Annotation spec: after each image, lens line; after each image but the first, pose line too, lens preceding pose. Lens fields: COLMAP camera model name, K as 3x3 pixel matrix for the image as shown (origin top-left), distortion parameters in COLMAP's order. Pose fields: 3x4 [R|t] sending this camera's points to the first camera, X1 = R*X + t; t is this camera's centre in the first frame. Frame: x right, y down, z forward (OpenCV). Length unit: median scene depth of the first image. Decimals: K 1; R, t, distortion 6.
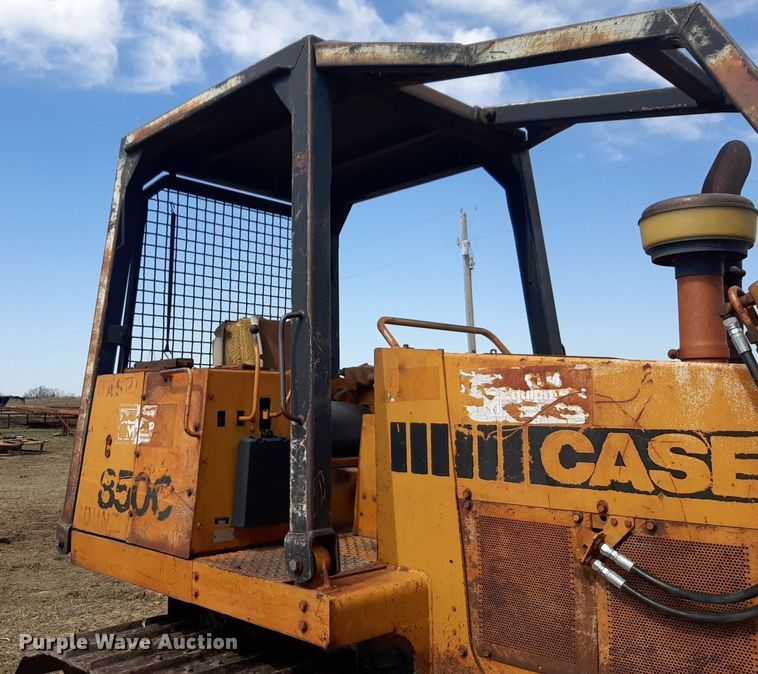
lens RADIAL K [[750.7, 0, 295.4], [0, 750.7, 307.8], [0, 0, 1]] dist [0.081530, -0.161056]
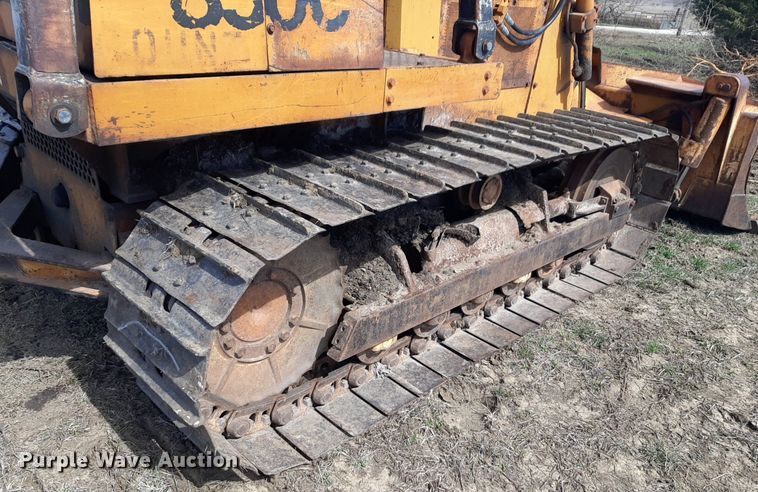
lens RADIAL K [[577.6, 0, 389.1], [0, 577.6, 274.9], [0, 0, 1]] dist [0.066437, -0.117979]
pose [[-0.054953, -0.445918, 0.893385, -0.989397], [-0.207284, 0.880340, 0.426656, 0.273198], [-0.976736, -0.161738, -0.140809, 1.155565]]
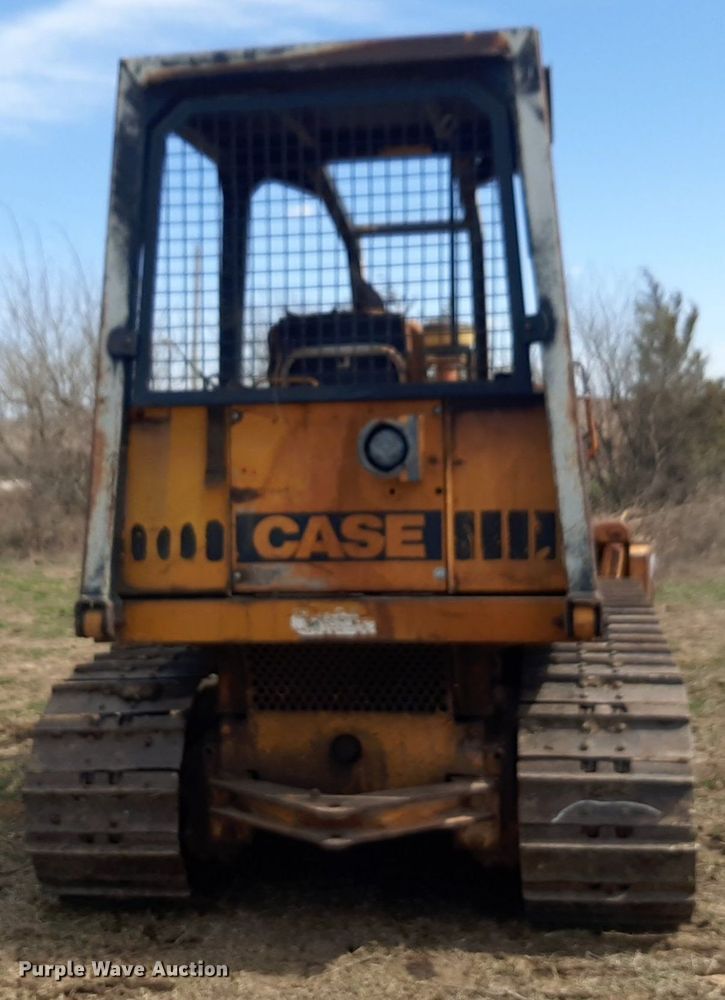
lens RADIAL K [[1137.4, 0, 349.9], [0, 1137.4, 498.4], [0, 0, 1]] dist [0.062961, -0.024217]
pose [[-0.611669, -0.024522, 0.790733, -1.406810], [-0.069828, 0.997292, -0.023088, 0.331143], [-0.788026, -0.069338, -0.611725, 2.583623]]
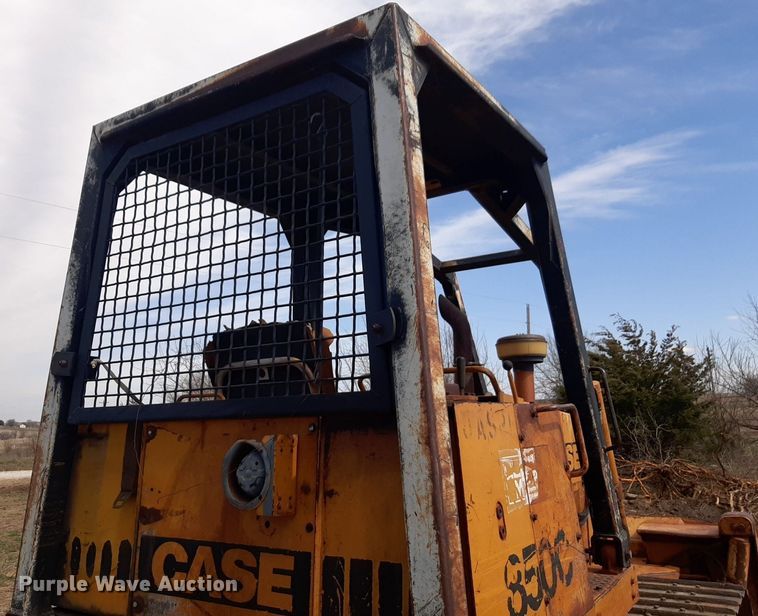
lens RADIAL K [[654.9, 0, 353.6], [0, 654.9, 307.1], [0, 0, 1]] dist [0.044411, -0.110000]
pose [[-0.242023, 0.177339, 0.953927, -1.015408], [-0.091087, 0.974661, -0.204303, 0.178269], [-0.965986, -0.136336, -0.219737, 1.676321]]
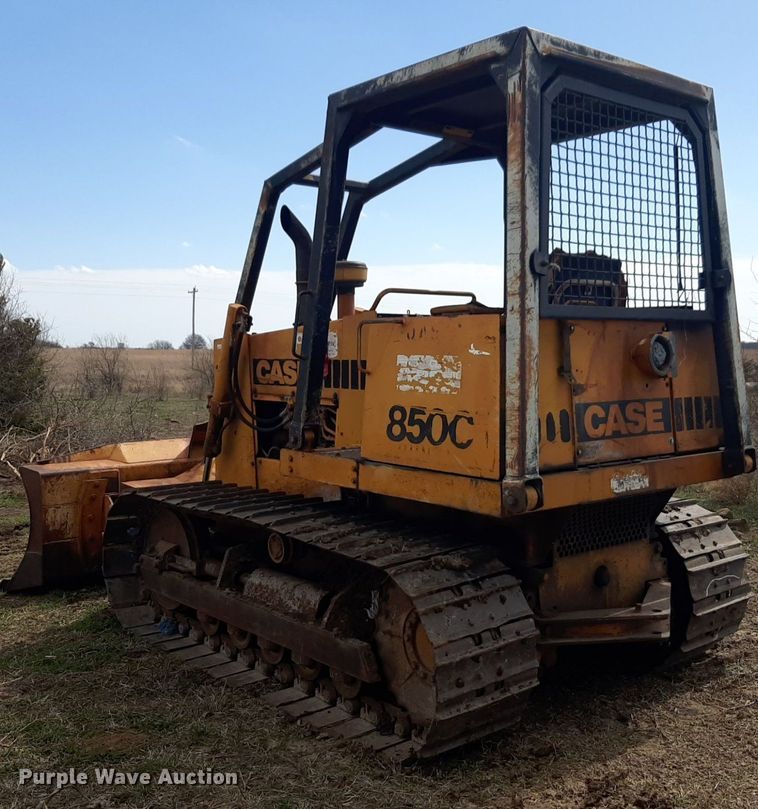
lens RADIAL K [[938.0, 0, 379.0], [0, 938.0, 404.5], [0, 0, 1]] dist [0.040178, 0.014400]
pose [[-0.998865, 0.007739, 0.046996, 0.255187], [0.004475, 0.997595, -0.069169, 0.445088], [-0.047418, -0.068880, -0.996497, 3.447851]]
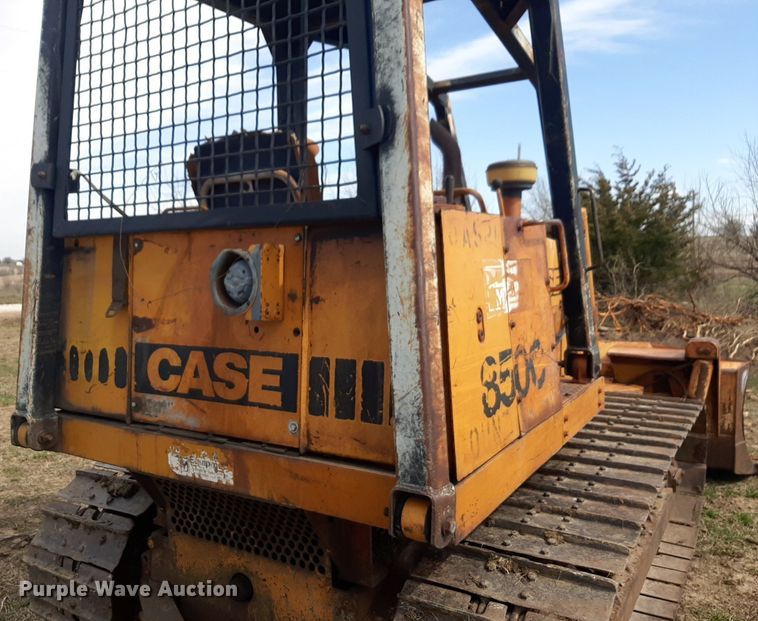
lens RADIAL K [[642.4, 0, 348.9], [0, 642.4, 315.9], [0, 0, 1]] dist [0.072555, -0.182534]
pose [[-0.252835, -0.073521, 0.964712, -0.994162], [-0.098089, 0.993919, 0.050040, 0.211944], [-0.962524, -0.081976, -0.258509, 1.664789]]
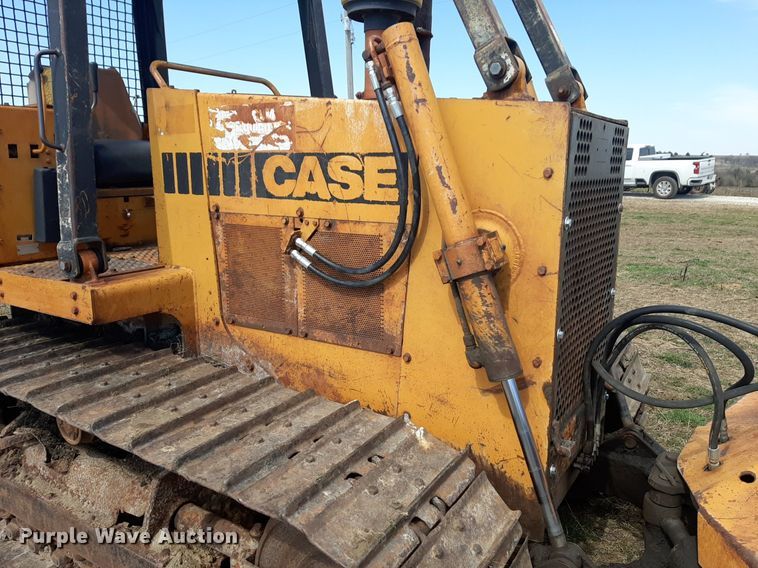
lens RADIAL K [[600.1, 0, 395.5], [0, 600.1, 282.5], [0, 0, 1]] dist [0.068498, -0.150732]
pose [[0.959664, -0.051239, 0.276442, 0.225229], [-0.040445, 0.947866, 0.316093, 0.030991], [-0.278227, -0.314523, 0.907560, -0.047796]]
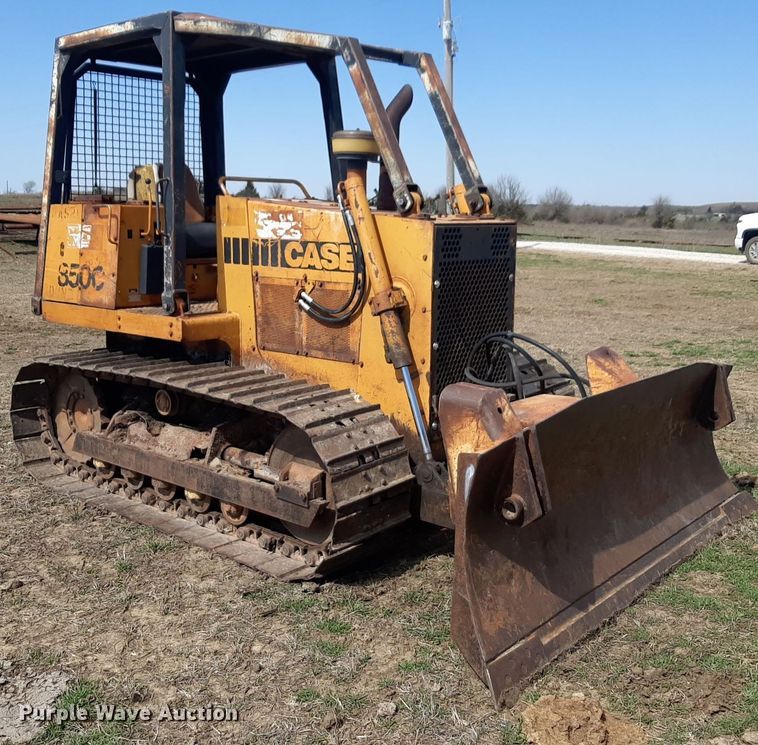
lens RADIAL K [[917.3, 0, 377.4], [0, 917.3, 342.4], [0, 0, 1]] dist [0.116133, -0.392883]
pose [[0.993150, -0.007718, 0.116590, 0.255238], [-0.023962, 0.963156, 0.267875, -0.230174], [-0.114362, -0.268834, 0.956373, -1.373426]]
